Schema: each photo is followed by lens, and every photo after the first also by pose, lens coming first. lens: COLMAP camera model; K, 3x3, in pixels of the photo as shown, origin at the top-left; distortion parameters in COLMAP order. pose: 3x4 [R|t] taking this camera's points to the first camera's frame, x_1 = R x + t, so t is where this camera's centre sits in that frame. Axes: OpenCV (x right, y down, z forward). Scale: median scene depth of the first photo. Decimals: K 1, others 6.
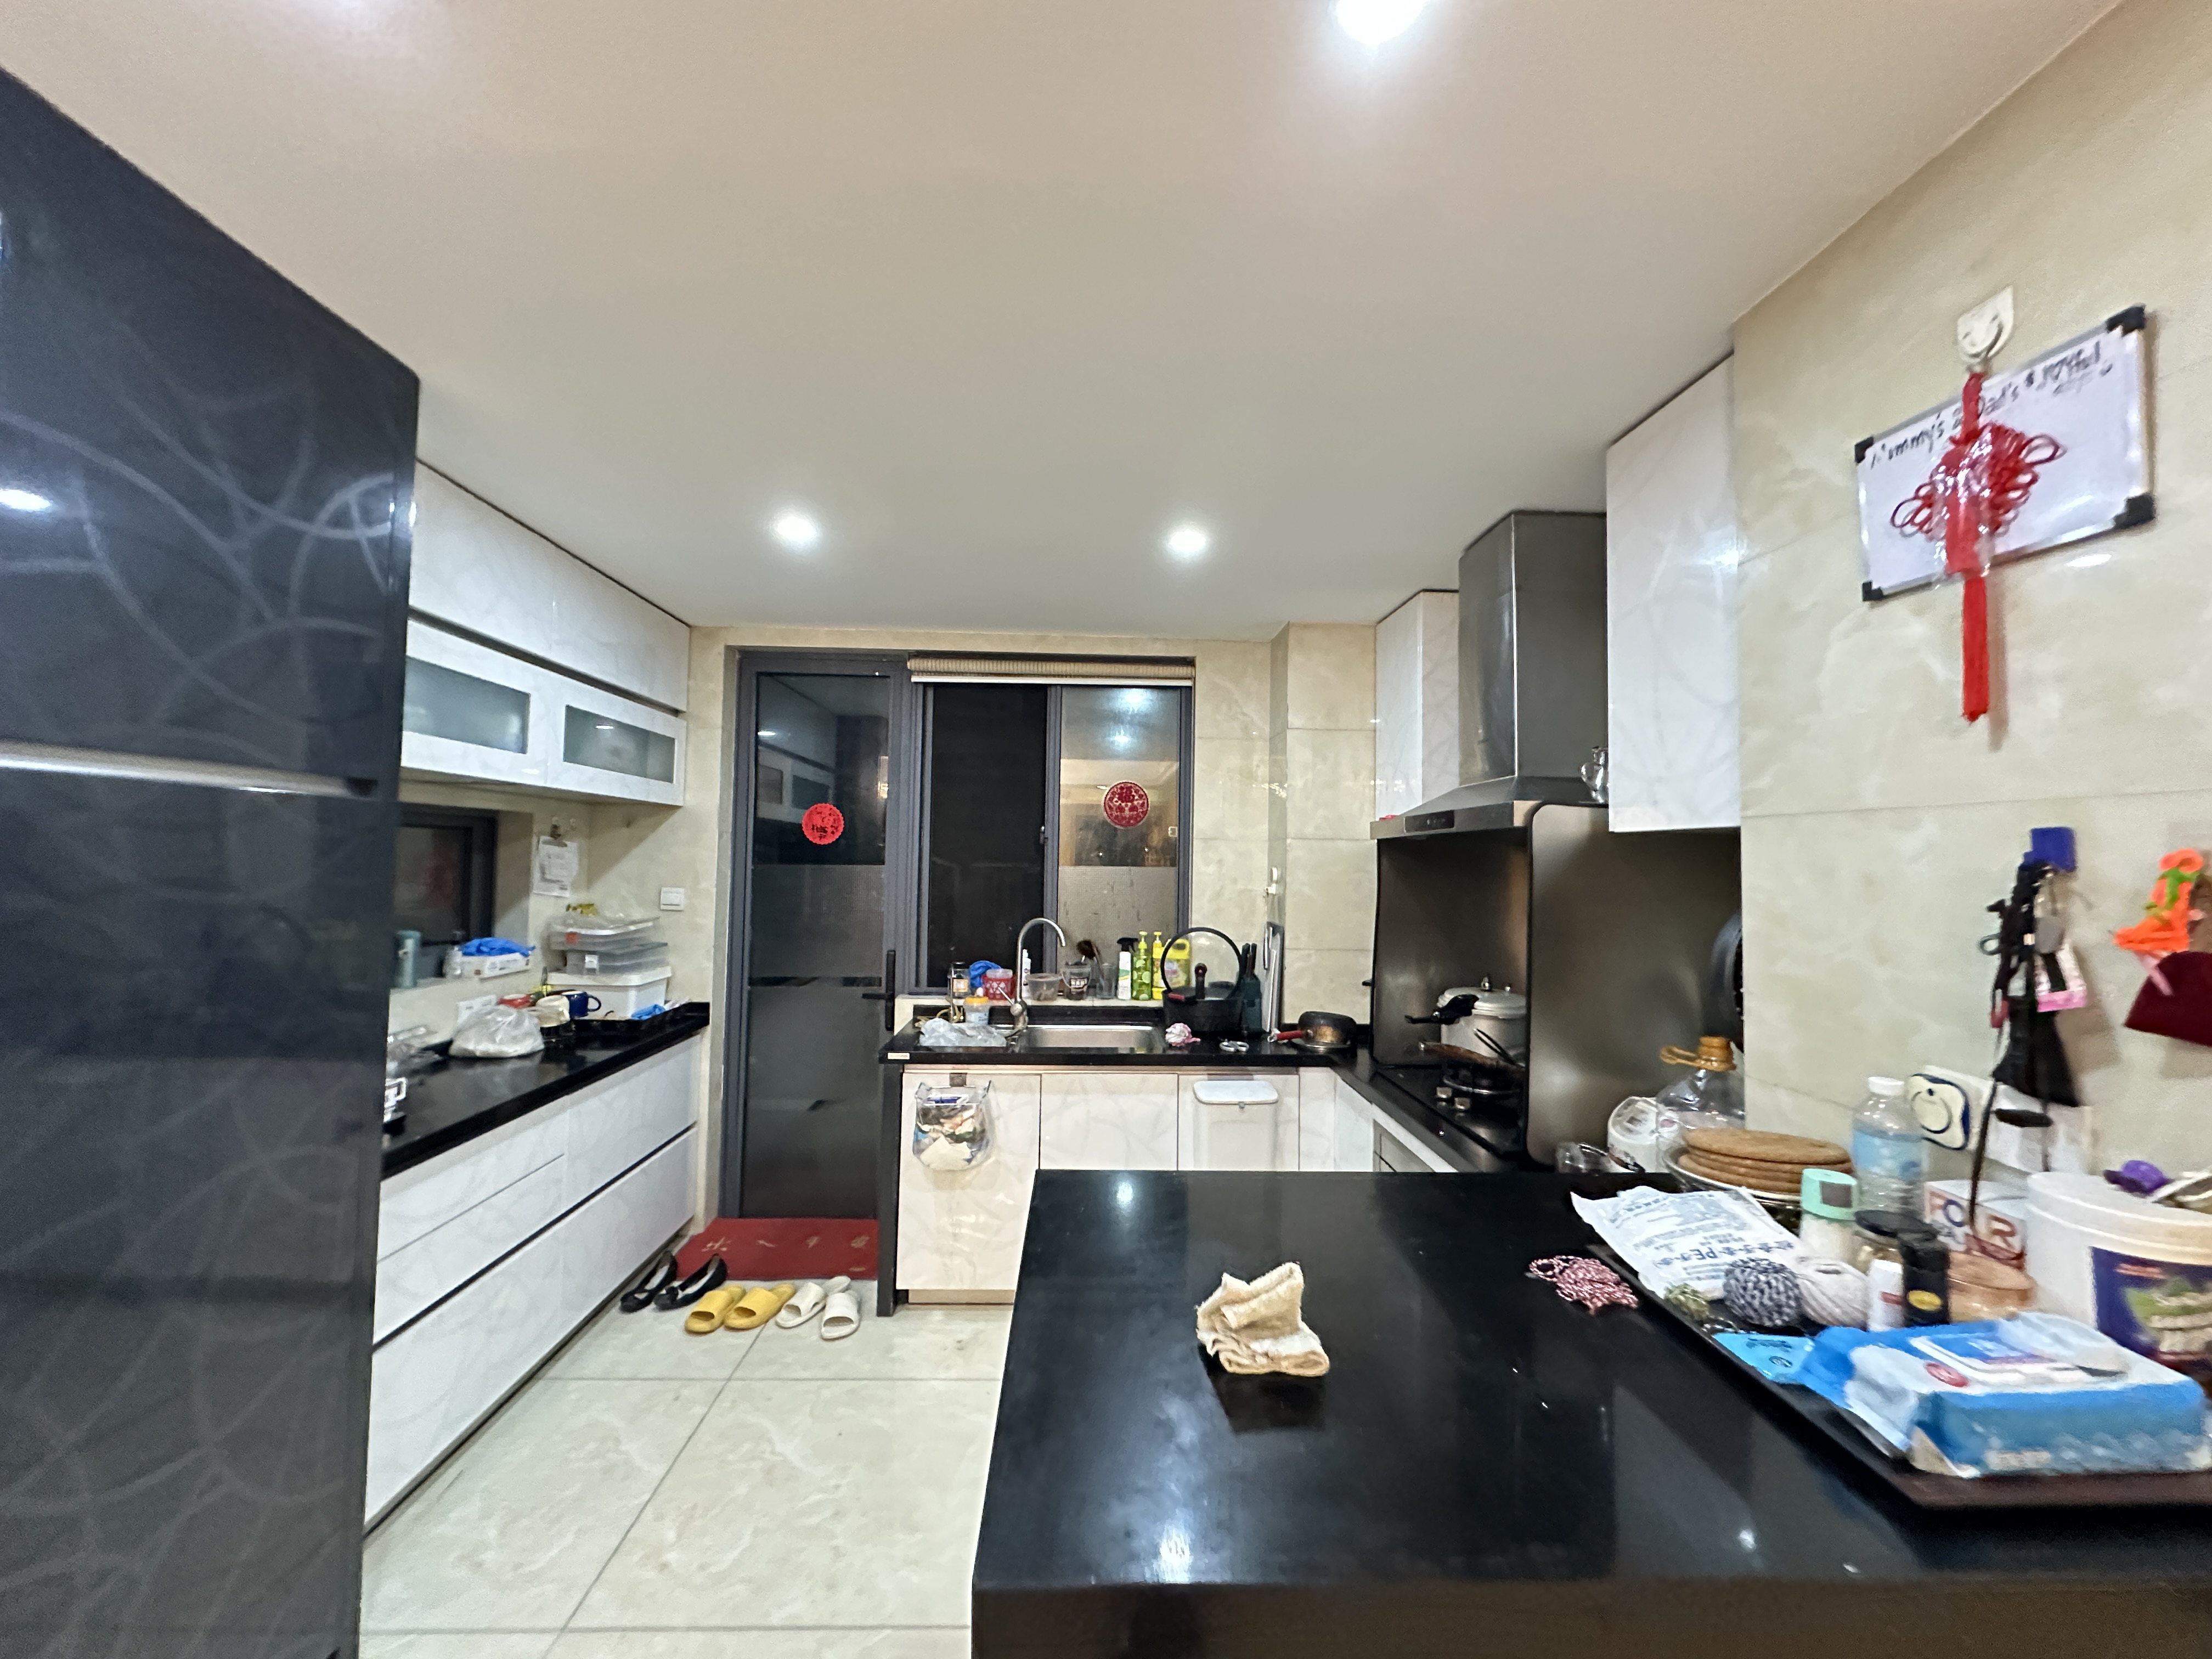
lens RADIAL K [[876.5, 0, 1106.7], [0, 876.5, 829.6], [0, 0, 1]] dist [-0.001216, -0.000303]
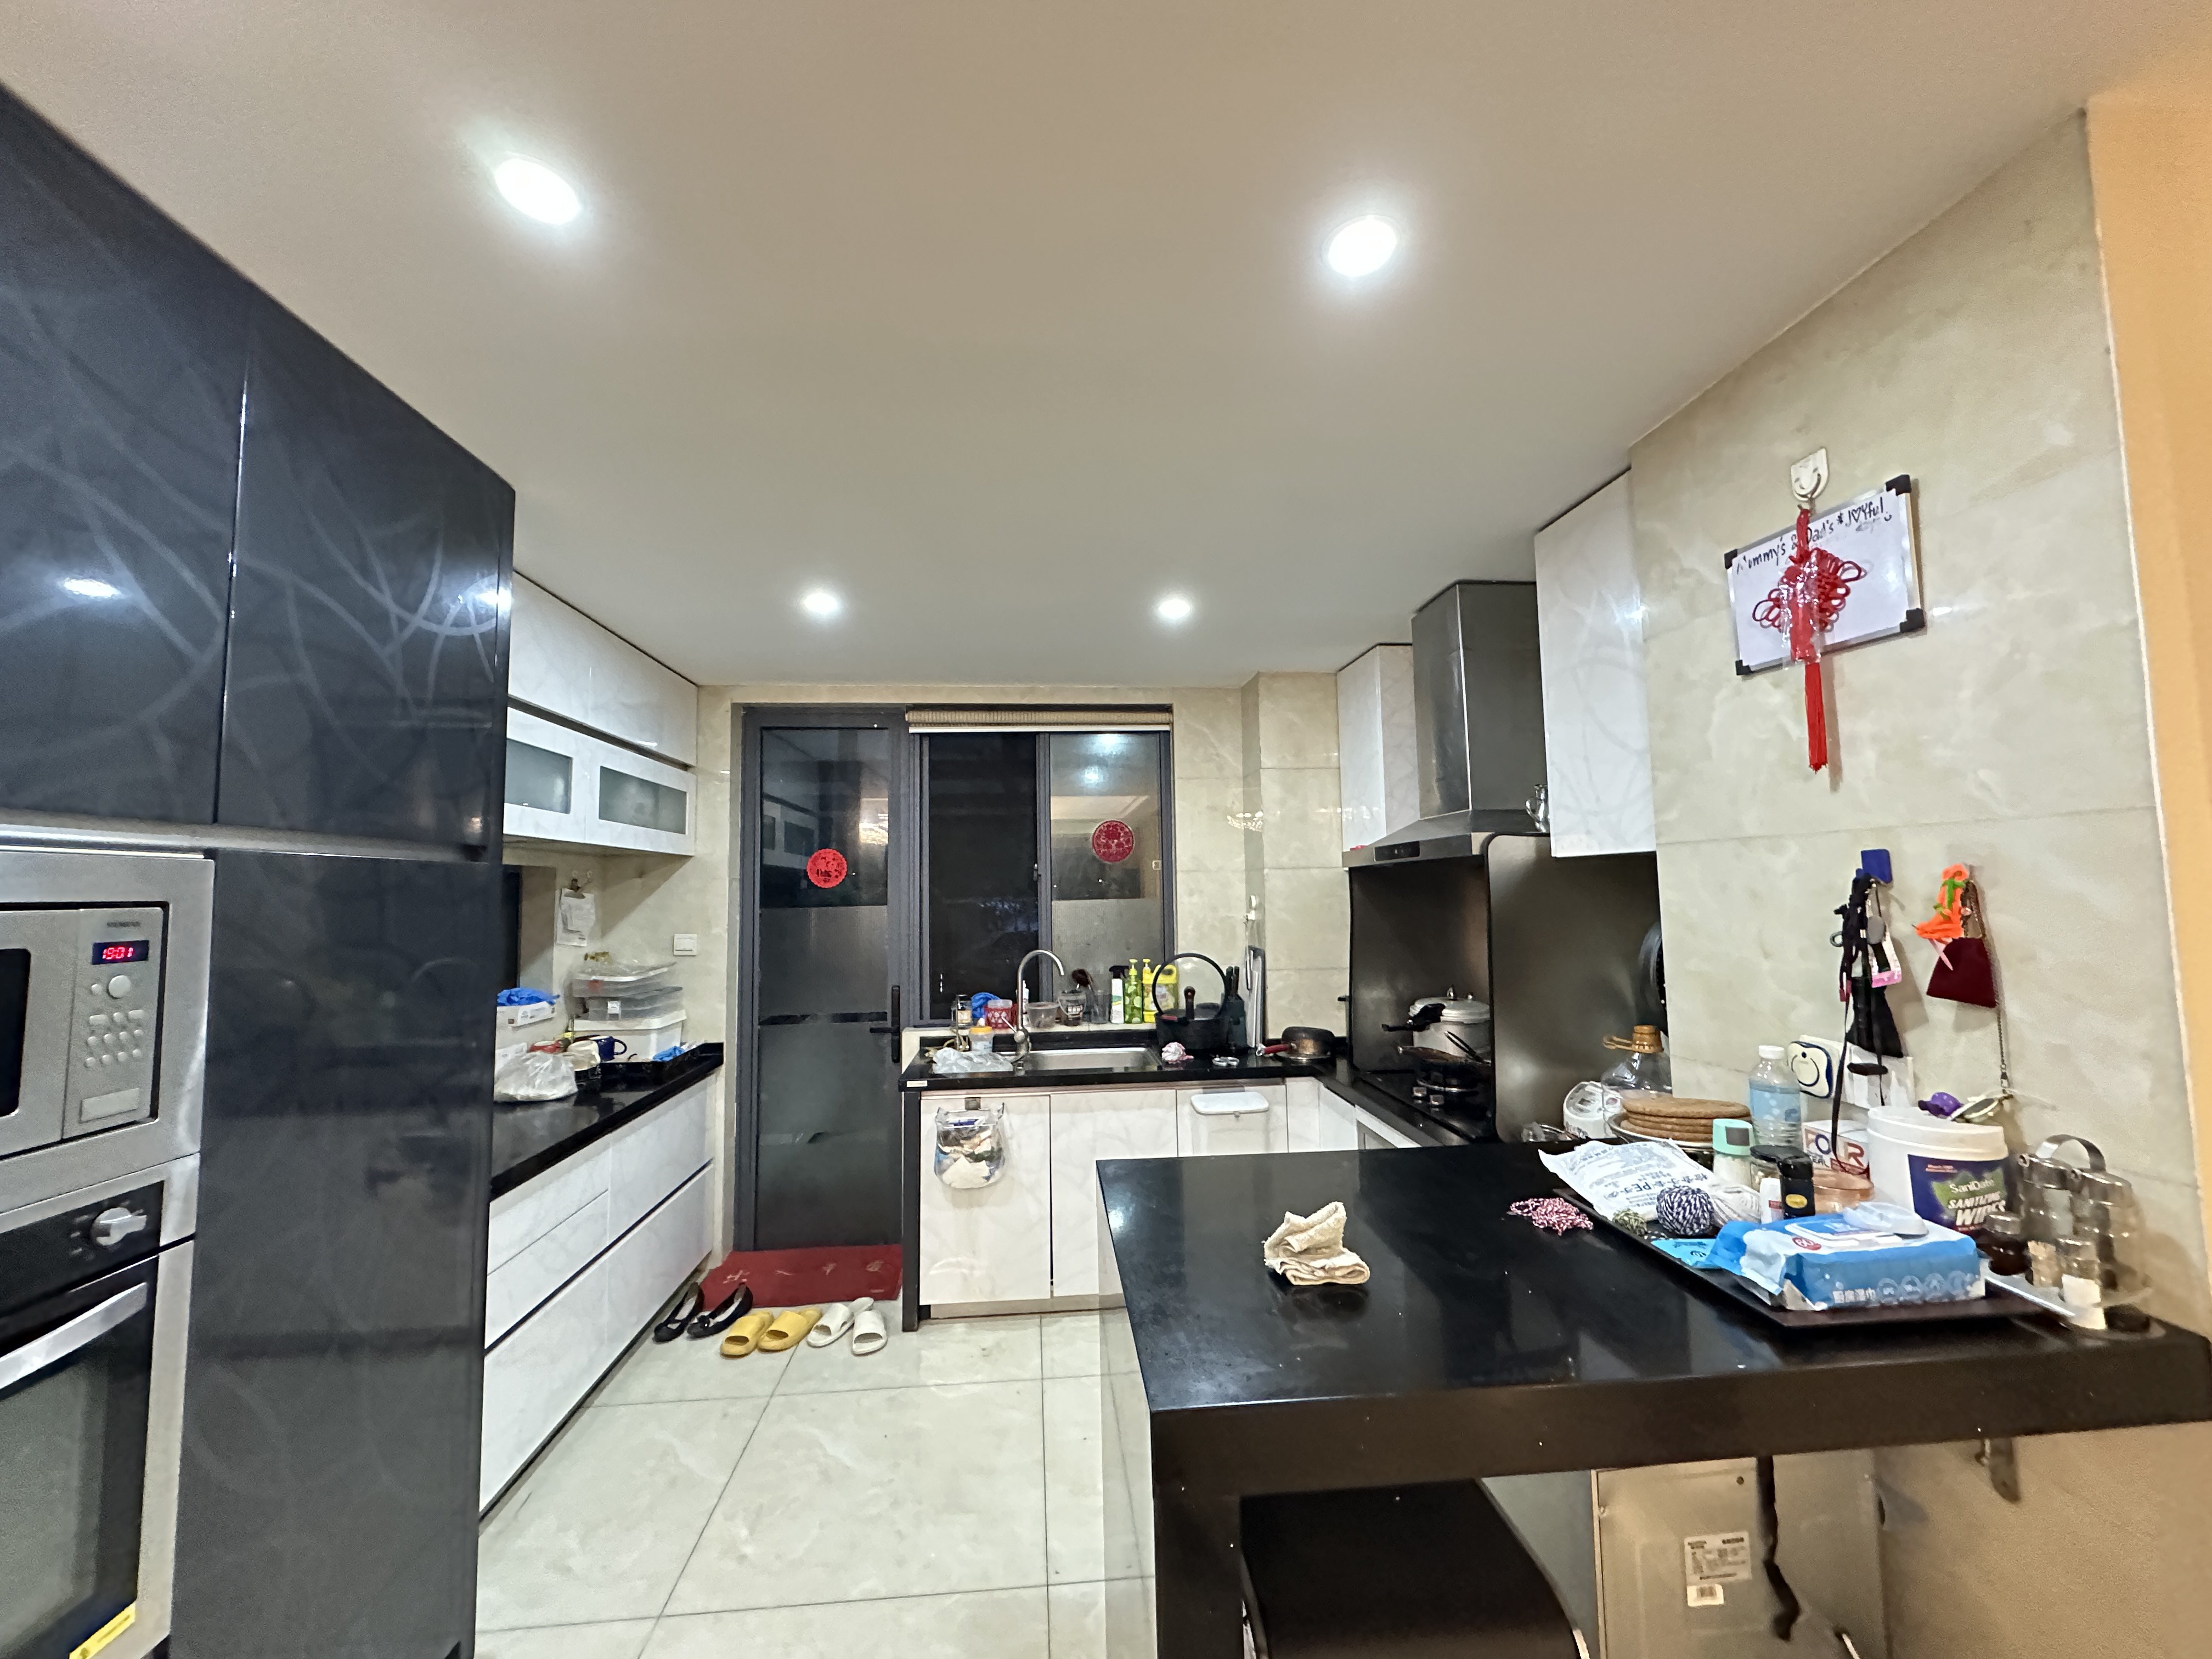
lens RADIAL K [[876.5, 0, 1104.9], [0, 876.5, 829.8], [0, 0, 1]] dist [-0.001216, -0.000303]
pose [[0.998135, -0.029651, 0.053362, -0.063785], [0.031498, 0.998922, -0.034107, -0.009226], [-0.052293, 0.035724, 0.997993, -0.105558]]
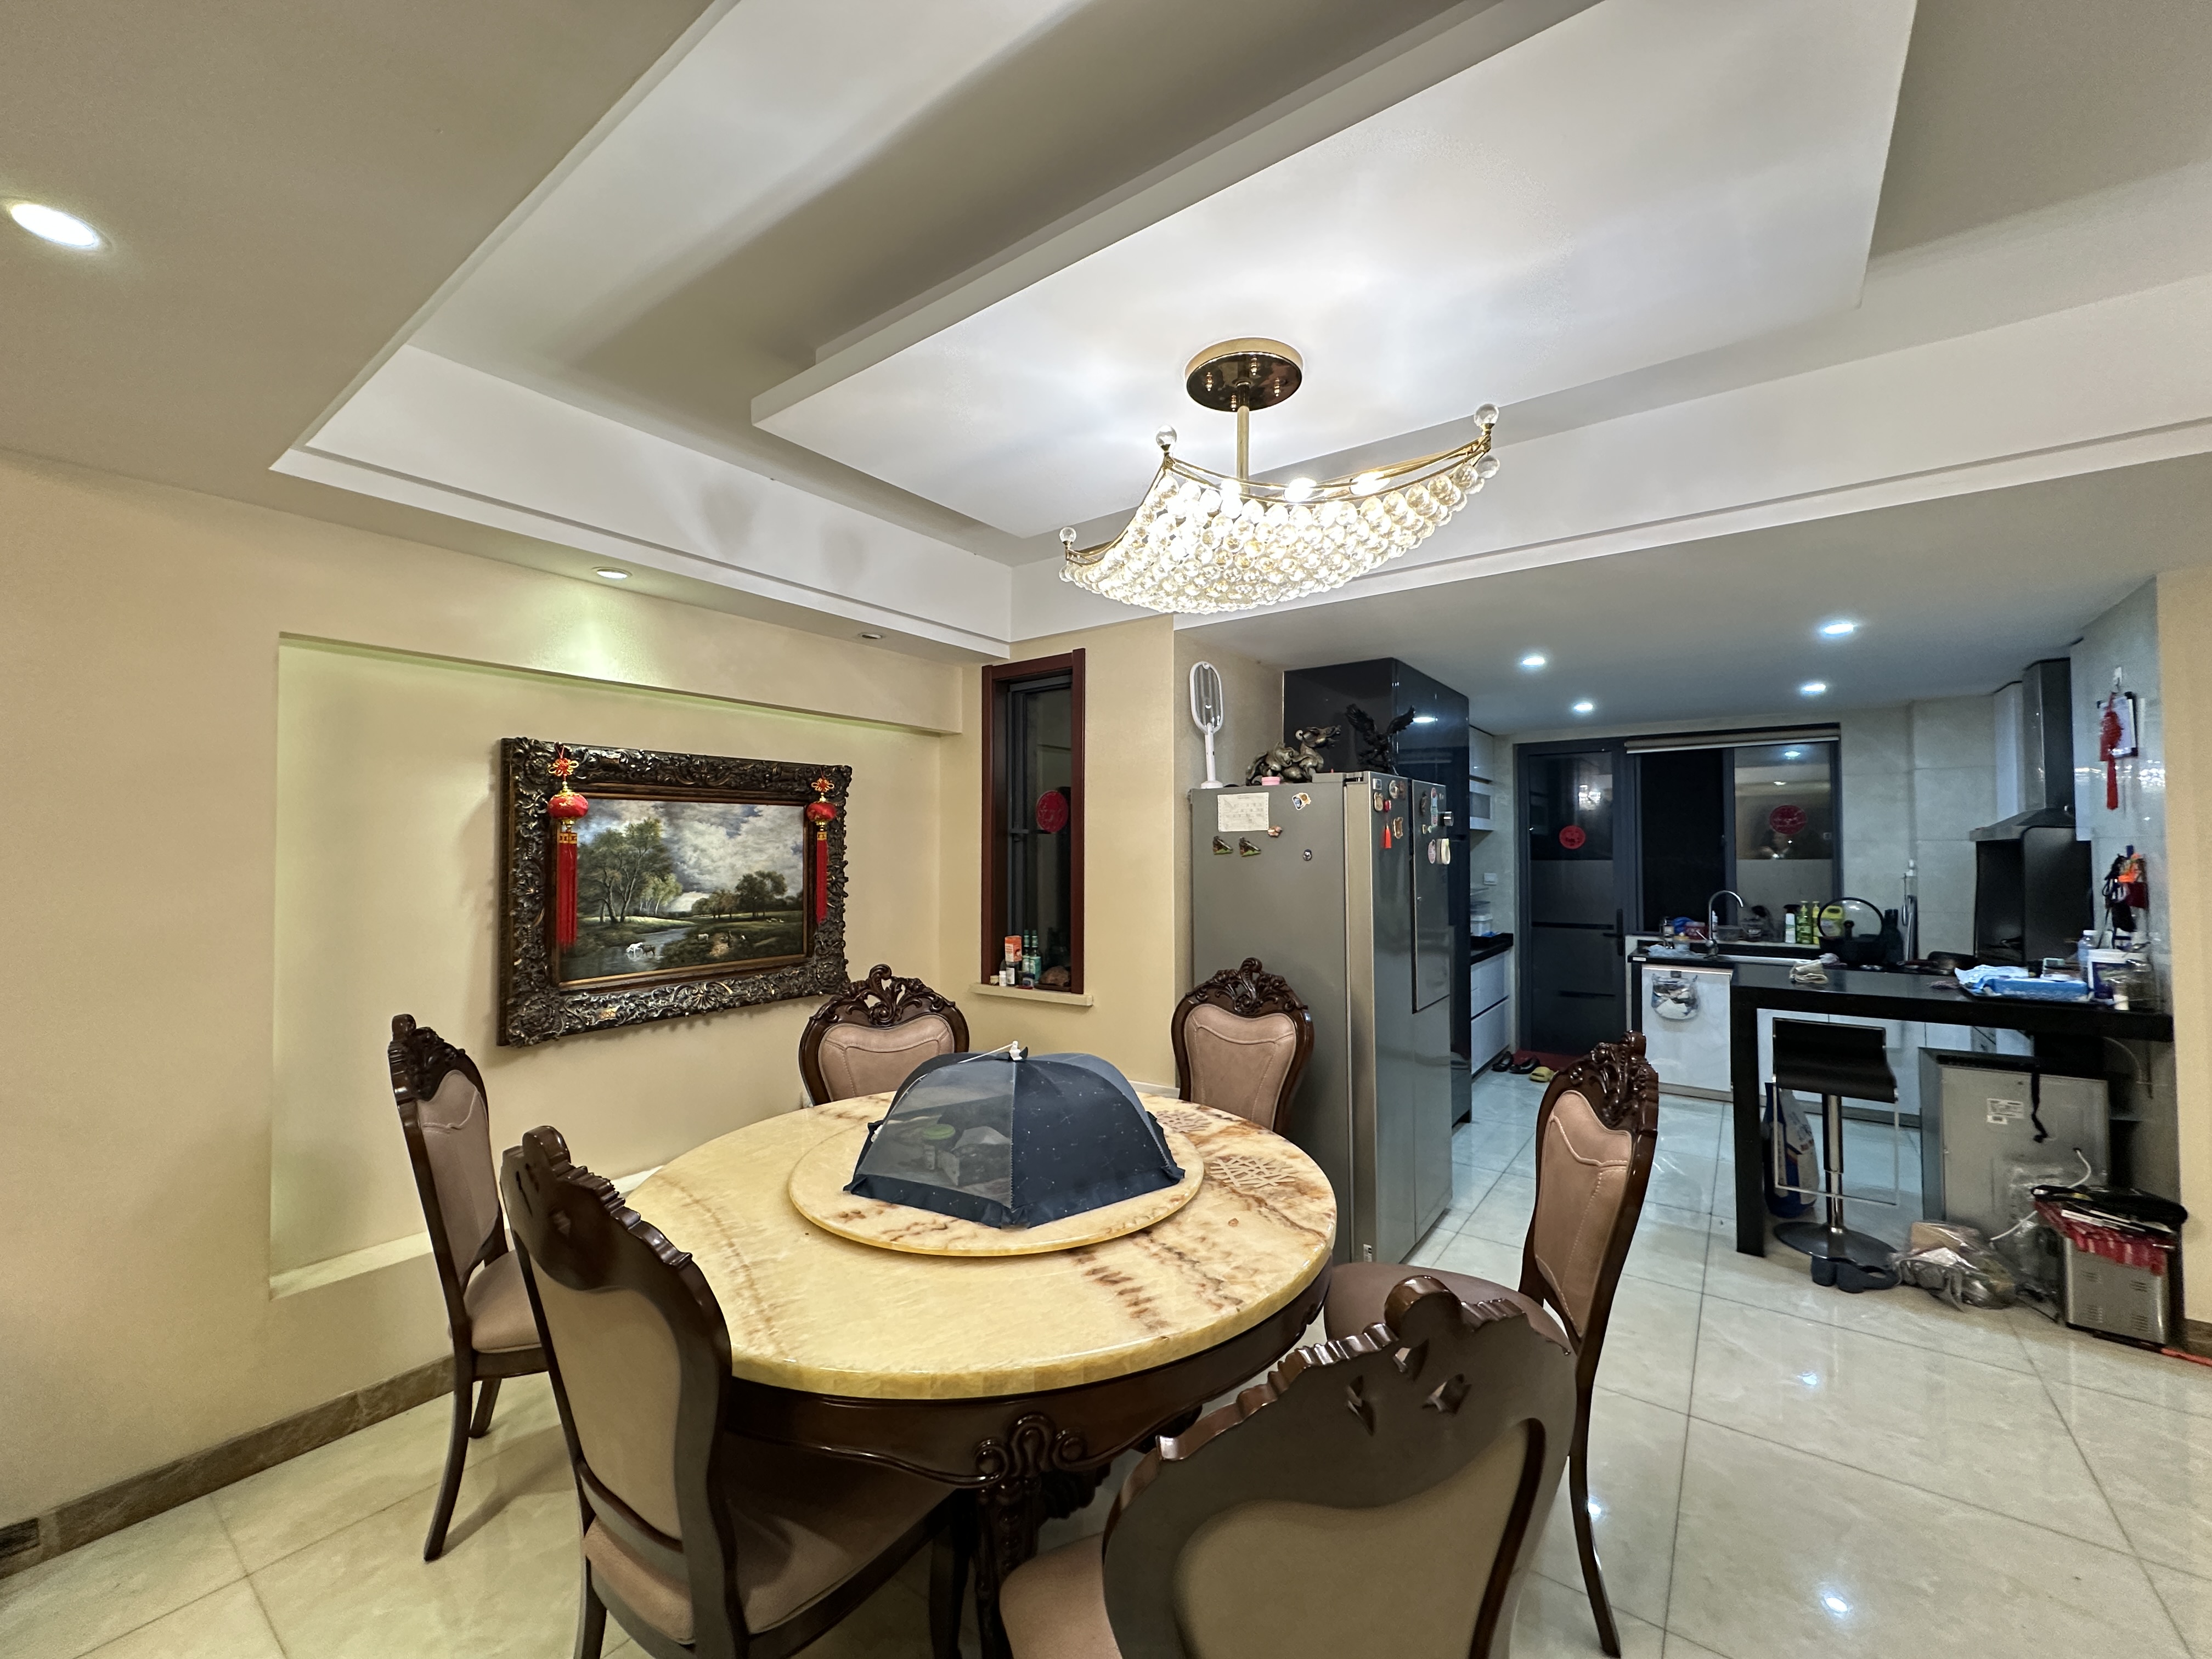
lens RADIAL K [[876.5, 0, 1107.8], [0, 876.5, 827.2], [0, 0, 1]] dist [-0.001216, -0.000303]
pose [[0.784406, -0.033305, -0.619353, 0.055899], [0.035970, 0.999319, -0.008182, -0.066350], [0.619204, -0.015860, 0.785070, -1.408289]]
